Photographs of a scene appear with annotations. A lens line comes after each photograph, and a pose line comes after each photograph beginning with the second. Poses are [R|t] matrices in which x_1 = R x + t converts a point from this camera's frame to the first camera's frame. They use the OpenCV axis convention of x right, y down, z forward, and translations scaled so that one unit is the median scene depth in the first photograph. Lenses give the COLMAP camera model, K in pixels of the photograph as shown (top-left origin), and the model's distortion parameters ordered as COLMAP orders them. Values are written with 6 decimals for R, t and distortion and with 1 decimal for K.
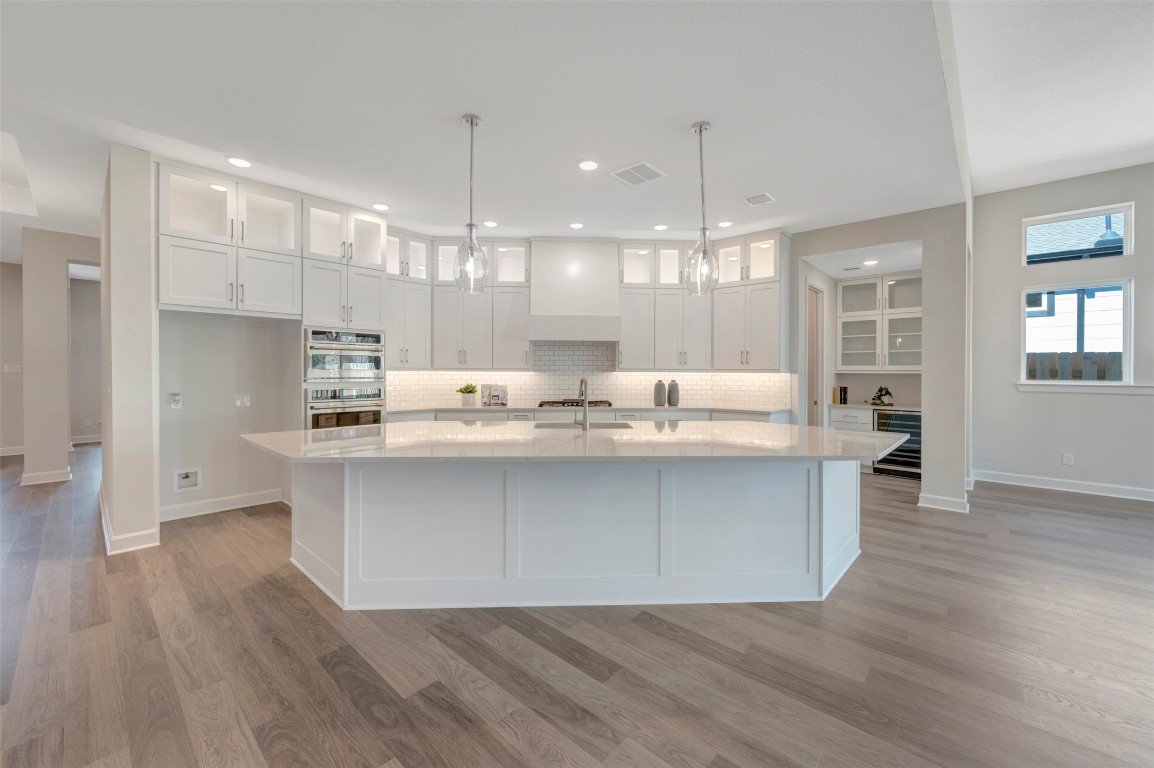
lens RADIAL K [[459.0, 0, 578.0], [0, 459.0, 375.1], [0, 0, 1]] dist [-0.002974, -0.000364]
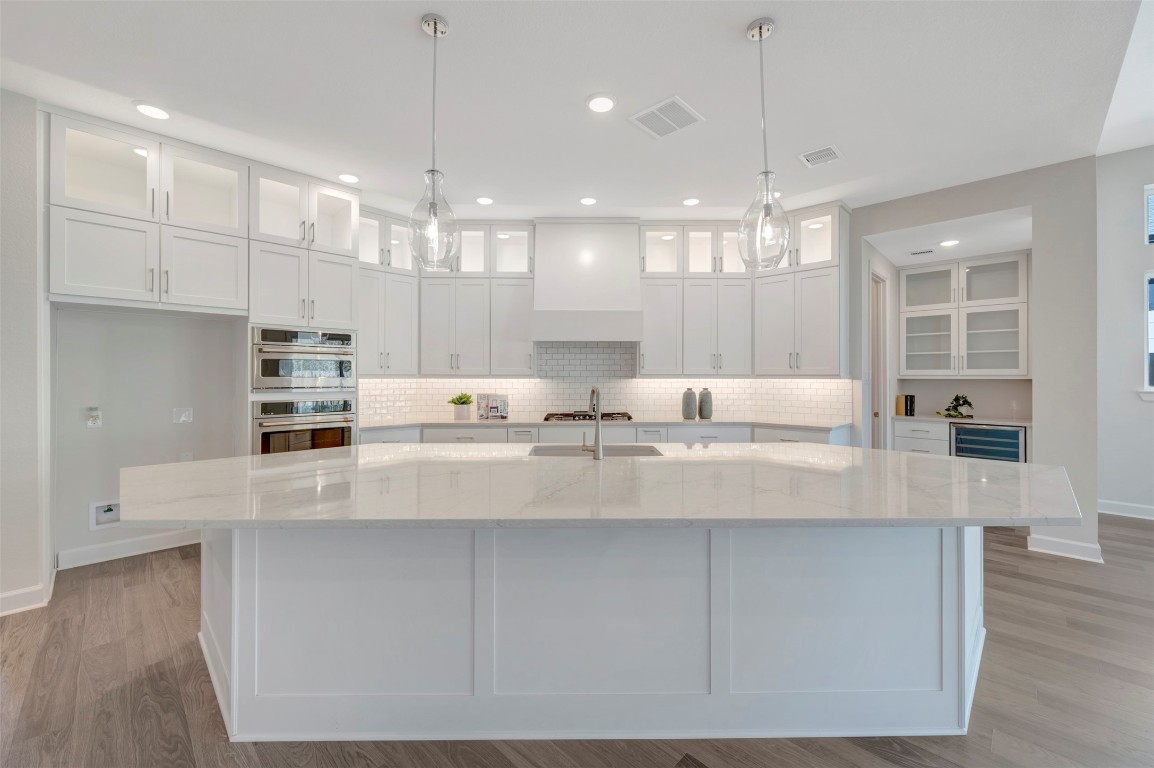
lens RADIAL K [[459.0, 0, 579.3], [0, 459.0, 378.4], [0, 0, 1]] dist [-0.002974, -0.000364]
pose [[0.999357, -0.003656, -0.035659, 0.009595], [0.003462, 0.999979, -0.005487, -0.003639], [0.035678, 0.005360, 0.999349, 0.193235]]
